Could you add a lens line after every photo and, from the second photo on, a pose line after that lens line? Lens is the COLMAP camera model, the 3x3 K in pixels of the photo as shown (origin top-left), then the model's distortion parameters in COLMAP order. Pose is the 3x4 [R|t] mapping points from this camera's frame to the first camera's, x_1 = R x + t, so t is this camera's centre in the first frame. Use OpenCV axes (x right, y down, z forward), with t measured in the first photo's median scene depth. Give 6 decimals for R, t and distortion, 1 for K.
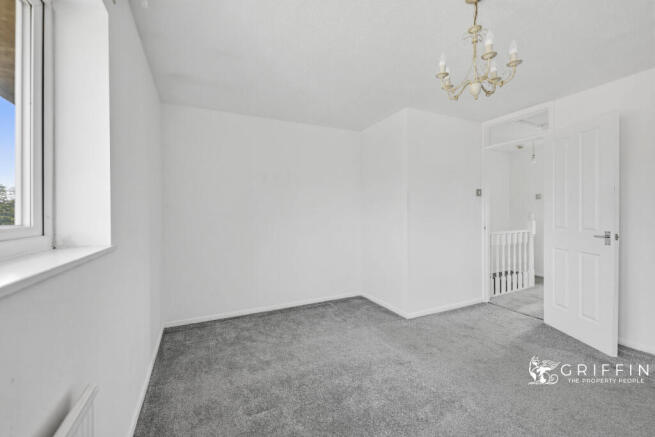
lens RADIAL K [[270.3, 0, 326.3], [0, 270.3, 216.7], [0, 0, 1]] dist [0.009658, -0.000003]
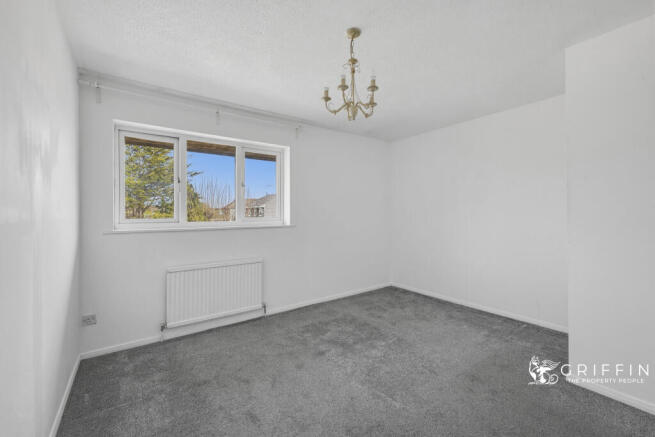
lens RADIAL K [[270.3, 0, 326.3], [0, 270.3, 216.7], [0, 0, 1]] dist [0.009658, -0.000003]
pose [[0.162722, 0.013734, -0.986576, 1.093870], [0.002479, 0.999894, 0.014328, -0.008946], [0.986669, -0.004777, 0.162671, 0.475546]]
